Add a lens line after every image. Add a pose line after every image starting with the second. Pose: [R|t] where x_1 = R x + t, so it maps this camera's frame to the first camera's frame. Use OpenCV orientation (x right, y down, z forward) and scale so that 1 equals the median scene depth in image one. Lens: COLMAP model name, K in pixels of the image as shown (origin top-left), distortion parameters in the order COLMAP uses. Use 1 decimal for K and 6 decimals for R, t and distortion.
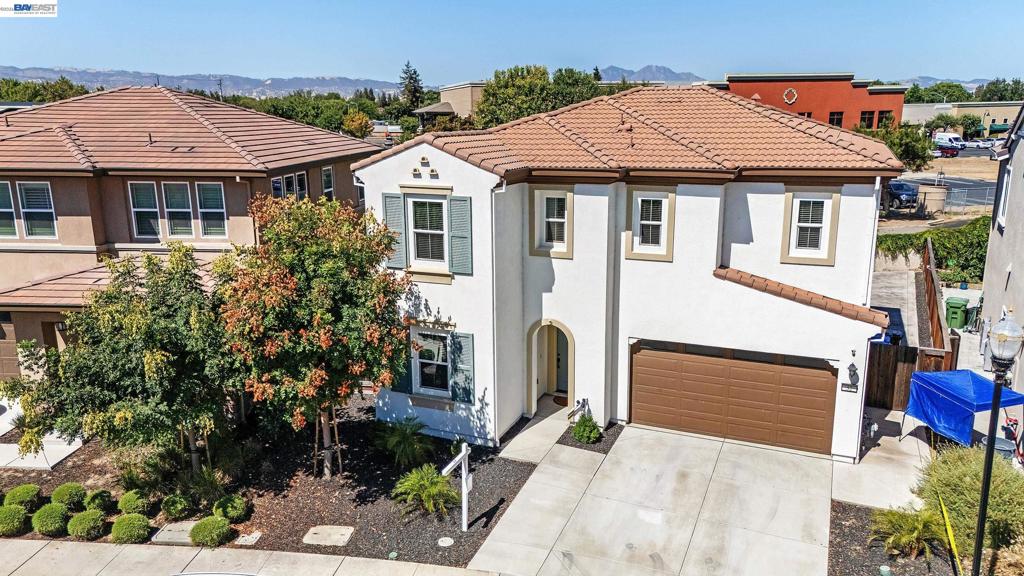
lens RADIAL K [[751.2, 0, 515.5], [0, 751.2, 288.7], [0, 0, 1]] dist [0.091492, -0.029288]
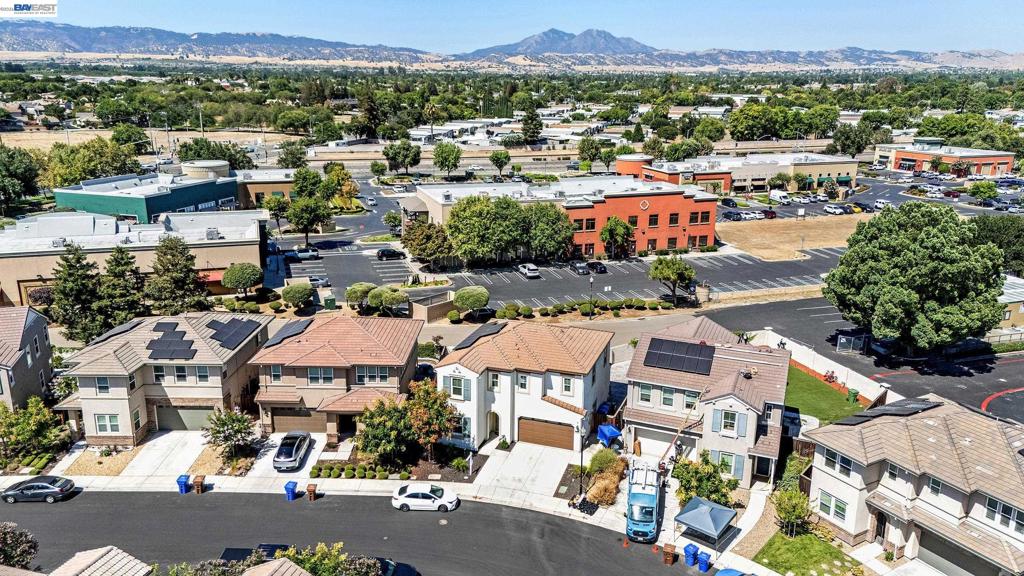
lens RADIAL K [[751.2, 0, 515.5], [0, 751.2, 288.1], [0, 0, 1]] dist [0.091492, -0.029288]
pose [[0.996995, -0.004763, 0.077320, -0.111608], [0.001260, 0.998973, 0.045291, -0.660251], [-0.077456, -0.045058, 0.995977, -2.305640]]
